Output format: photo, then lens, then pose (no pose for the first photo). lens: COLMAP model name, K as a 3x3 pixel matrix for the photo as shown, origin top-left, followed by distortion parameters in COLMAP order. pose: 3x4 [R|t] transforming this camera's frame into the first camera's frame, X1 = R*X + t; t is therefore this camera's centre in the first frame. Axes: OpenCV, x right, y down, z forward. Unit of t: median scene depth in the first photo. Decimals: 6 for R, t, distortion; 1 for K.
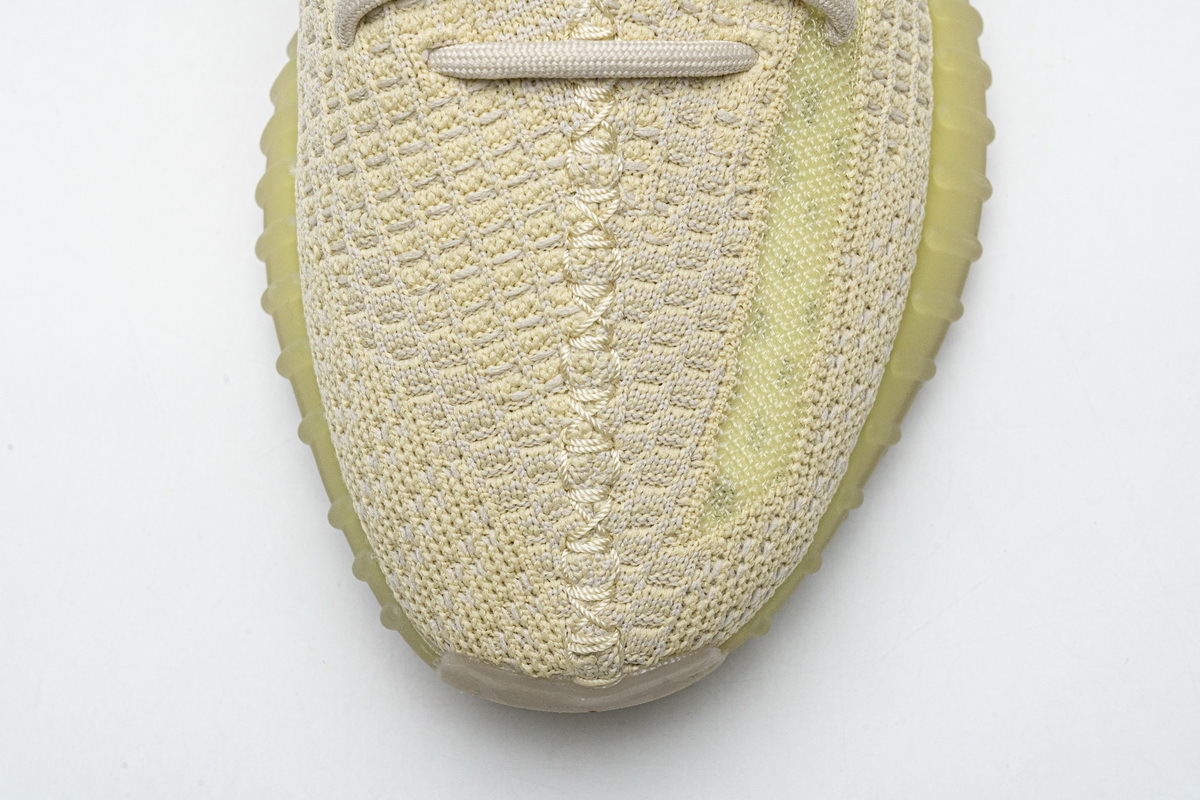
lens RADIAL K [[2344.0, 0, 600.0], [0, 2344.0, 400.0], [0, 0, 1]] dist [0.043687, -0.030076]
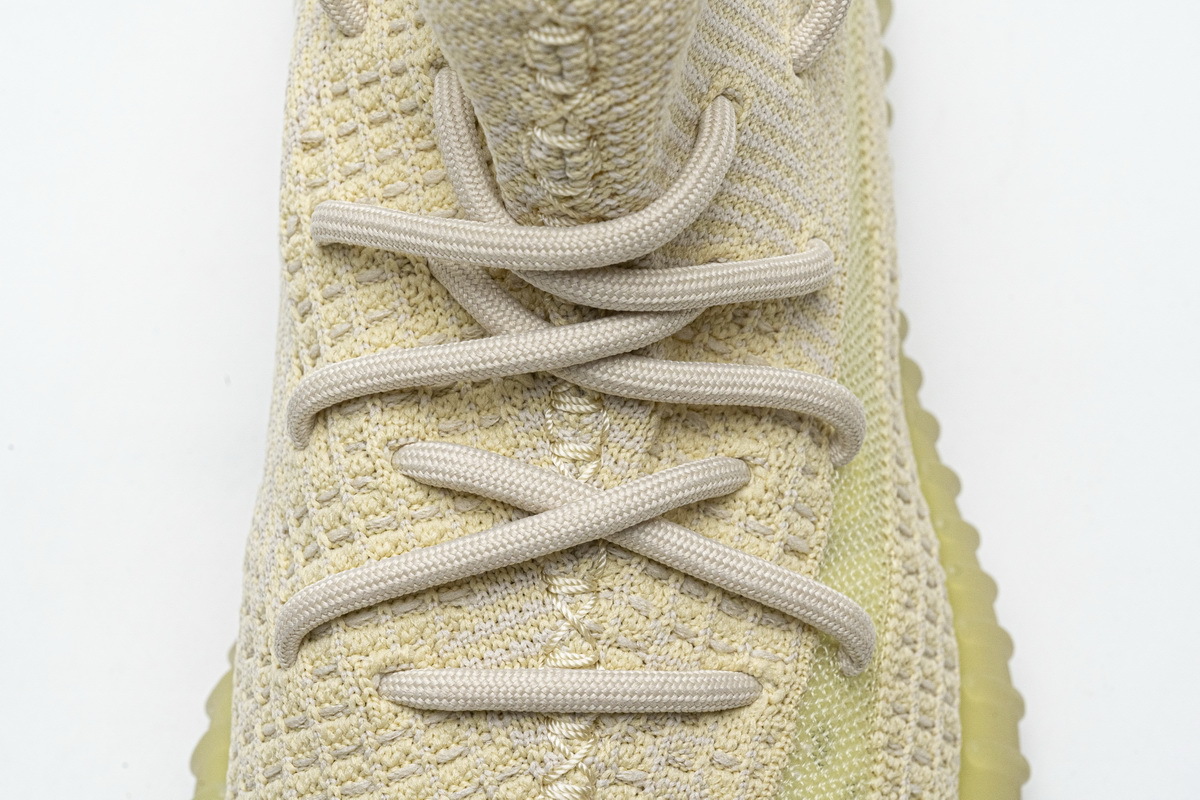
lens RADIAL K [[2344.0, 0, 600.0], [0, 2344.0, 400.0], [0, 0, 1]] dist [0.043687, -0.030076]
pose [[0.999686, 0.025054, -0.000281, 0.005293], [-0.024475, 0.974039, -0.225052, -0.054505], [-0.005365, 0.224988, 0.974347, 0.133968]]
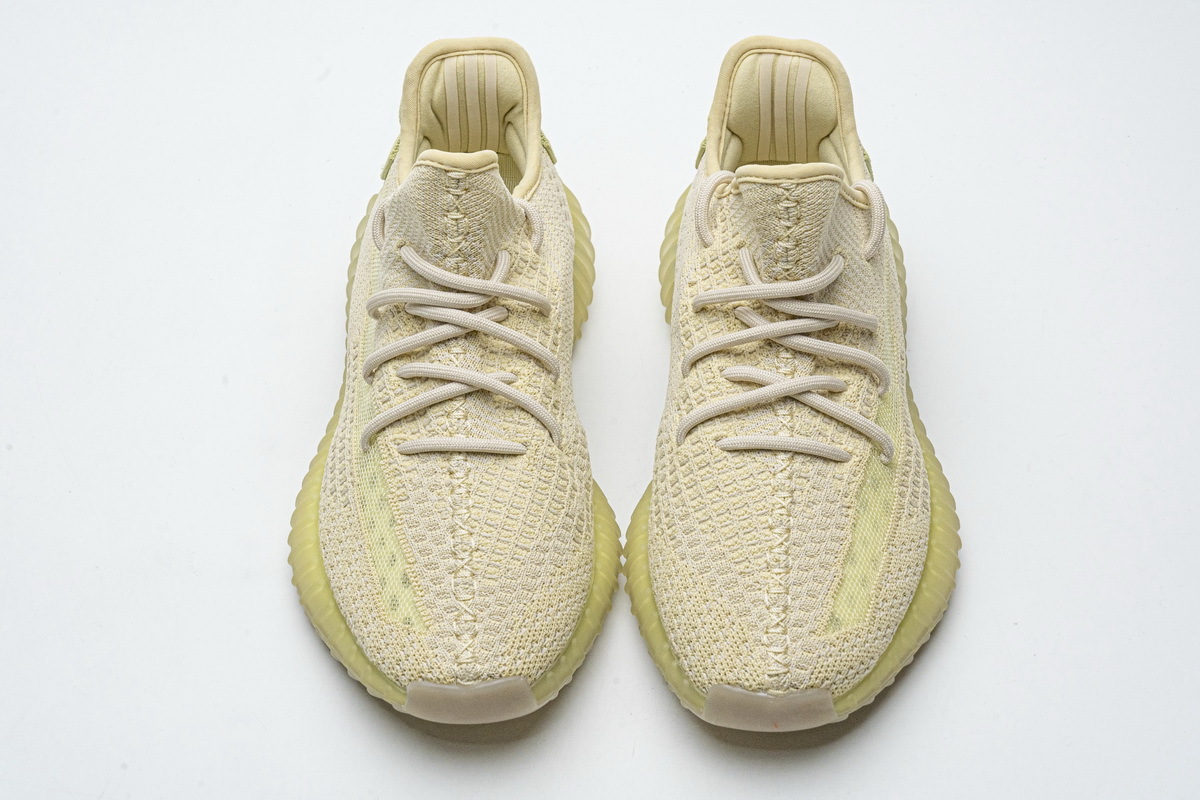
lens RADIAL K [[2344.0, 0, 600.0], [0, 2344.0, 400.0], [0, 0, 1]] dist [0.043687, -0.030076]
pose [[0.997147, 0.036368, -0.066150, -0.033196], [-0.067122, 0.828127, -0.556507, 1.164729], [0.034541, 0.559359, 0.828205, -1.032667]]
